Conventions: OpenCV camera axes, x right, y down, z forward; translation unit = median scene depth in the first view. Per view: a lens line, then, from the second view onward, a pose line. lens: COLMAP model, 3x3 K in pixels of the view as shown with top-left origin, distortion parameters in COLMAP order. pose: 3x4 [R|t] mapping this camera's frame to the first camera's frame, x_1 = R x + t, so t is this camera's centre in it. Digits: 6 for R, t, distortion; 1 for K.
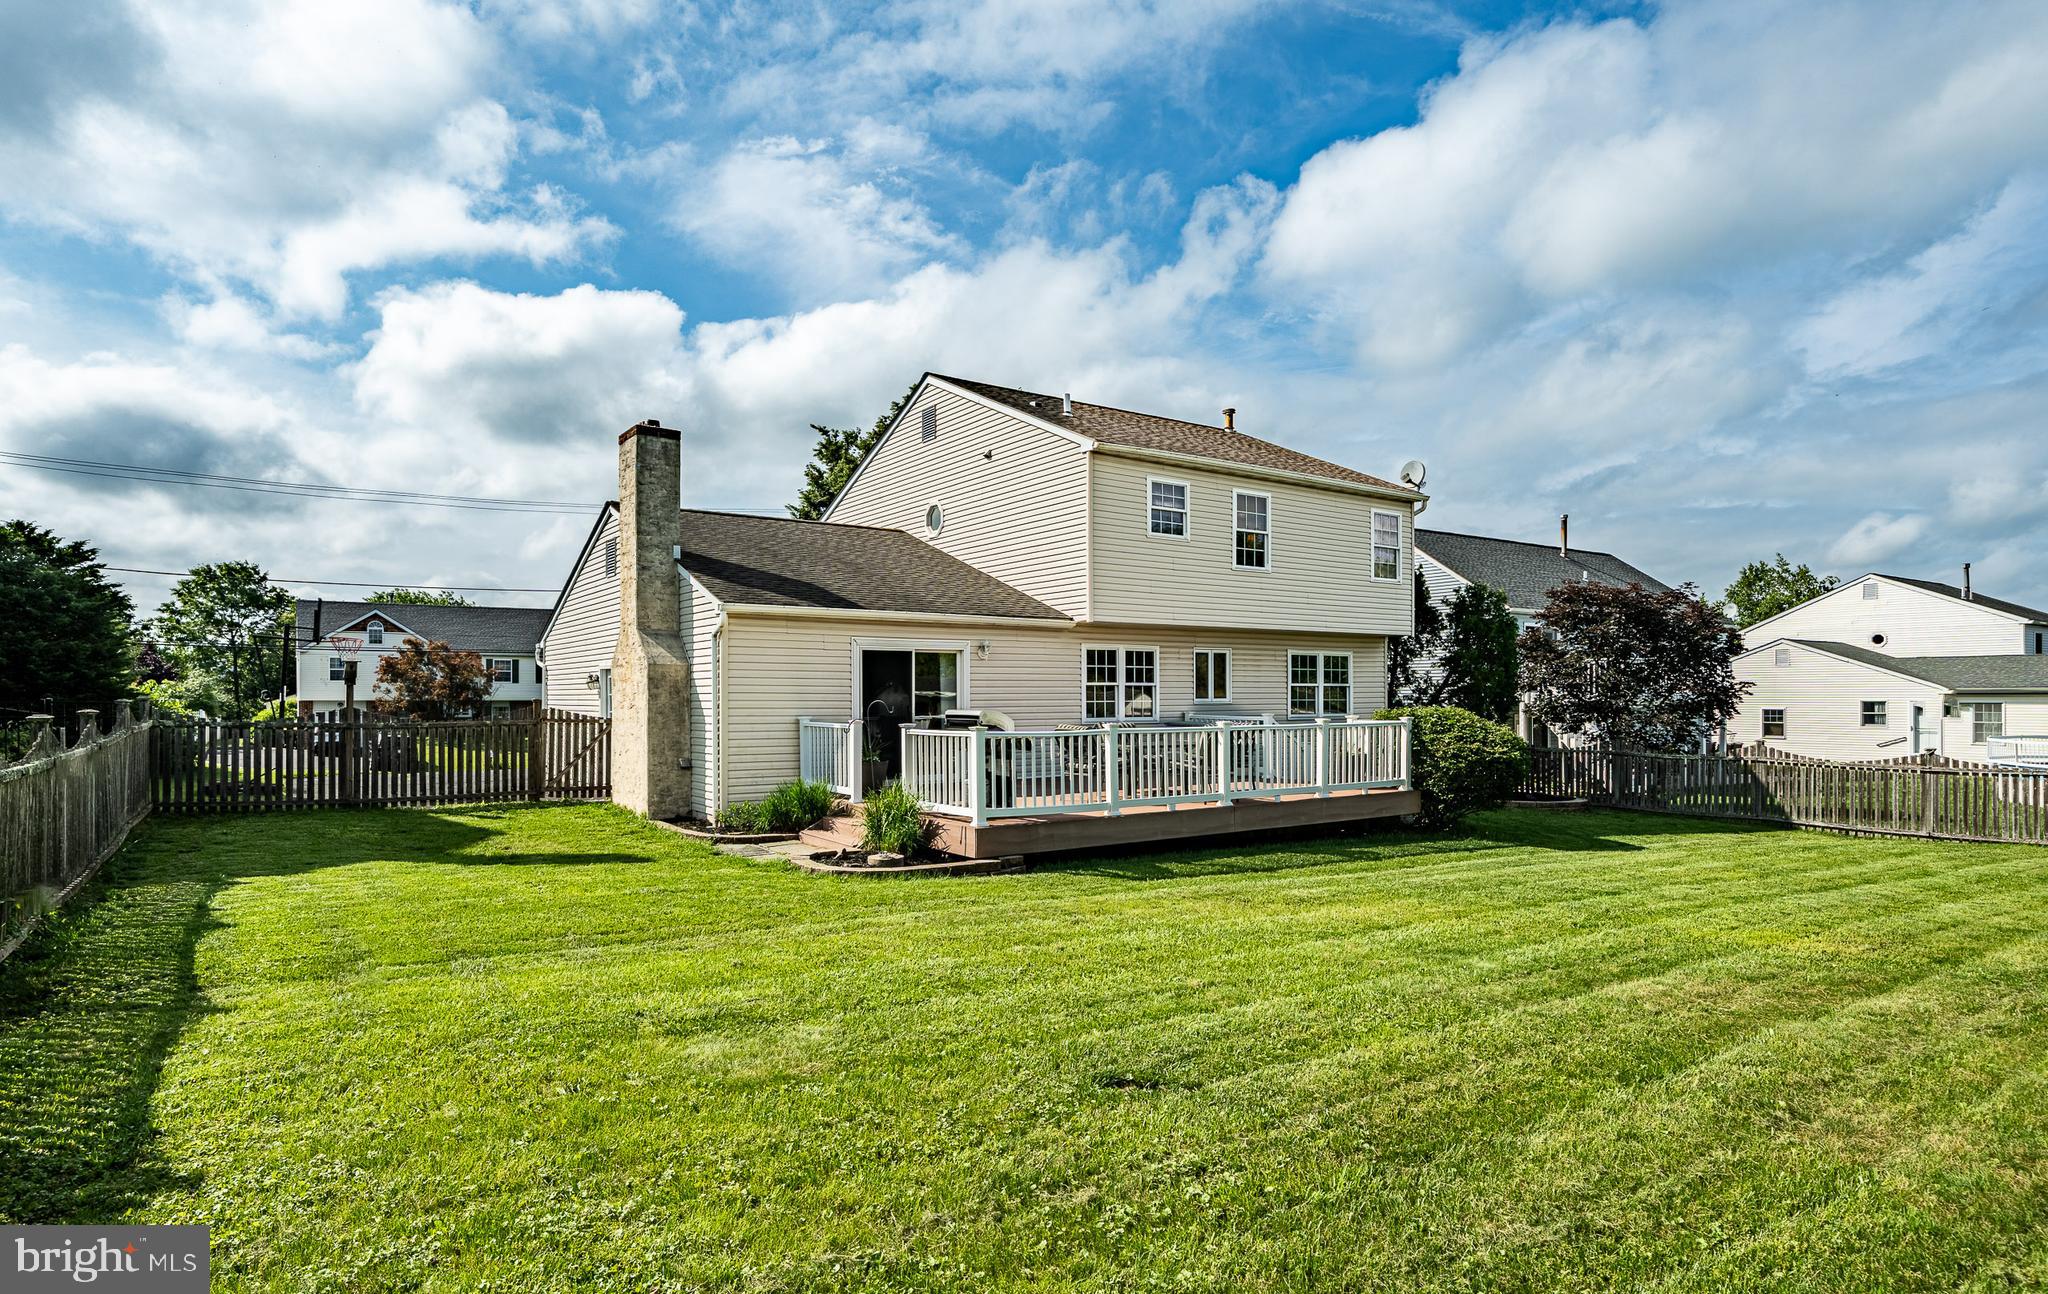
lens RADIAL K [[1119.2, 0, 1040.8], [0, 1119.2, 652.9], [0, 0, 1]] dist [0.017456, 0.000215]
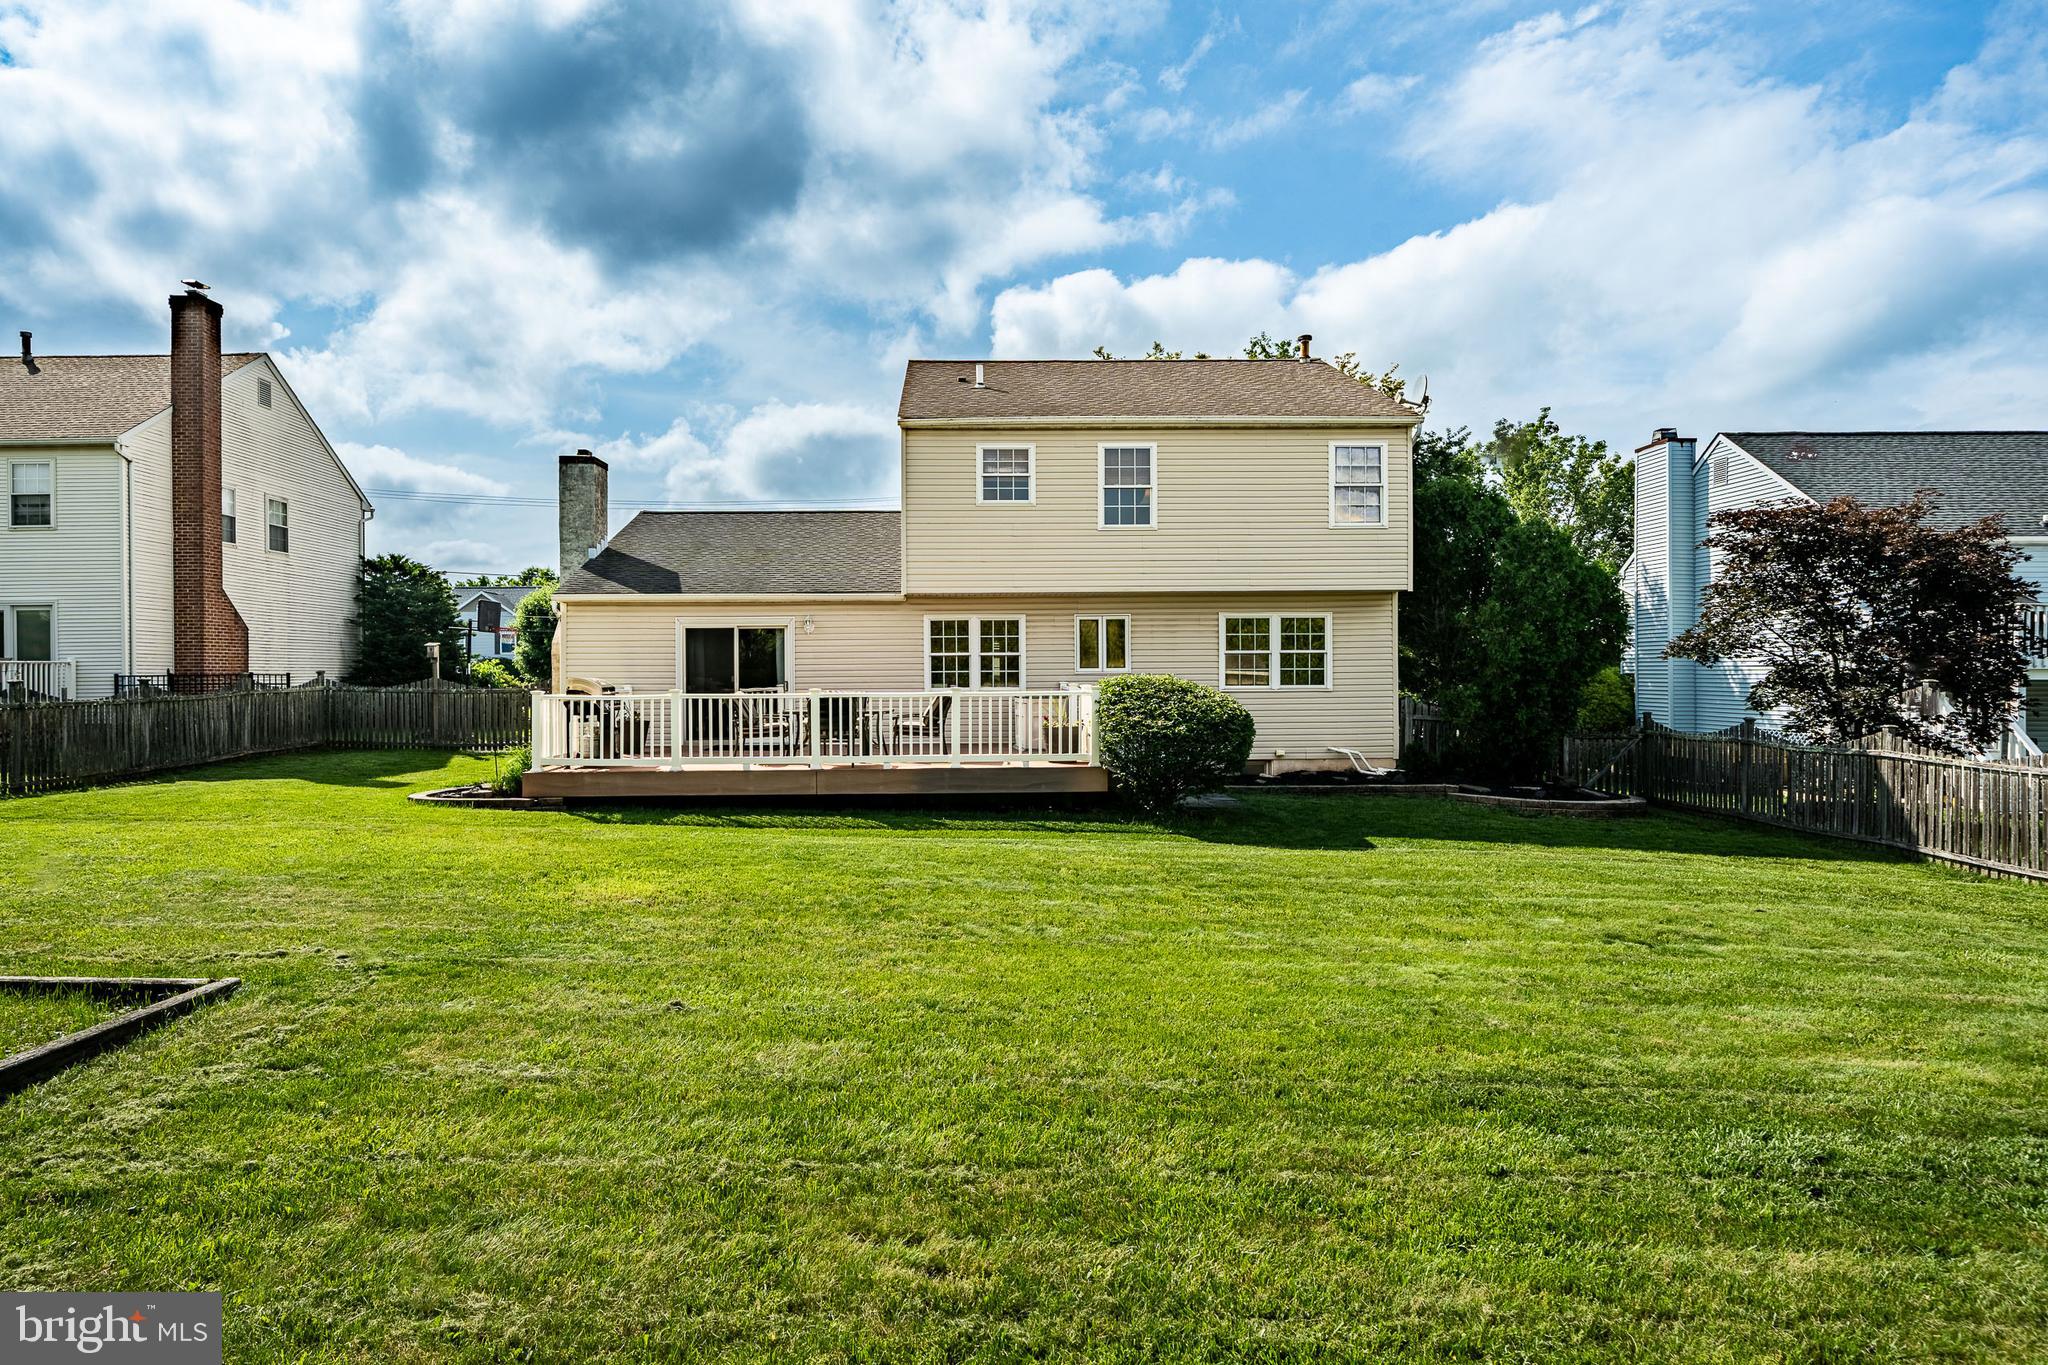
lens RADIAL K [[1235.0, 0, 1031.9], [0, 1235.0, 680.0], [0, 0, 1]] dist [0.000314, 0.000647]
pose [[0.814798, -0.002072, -0.579741, 0.743187], [0.025384, 0.999162, 0.032104, 0.016787], [0.579189, -0.040874, 0.814168, 0.122862]]
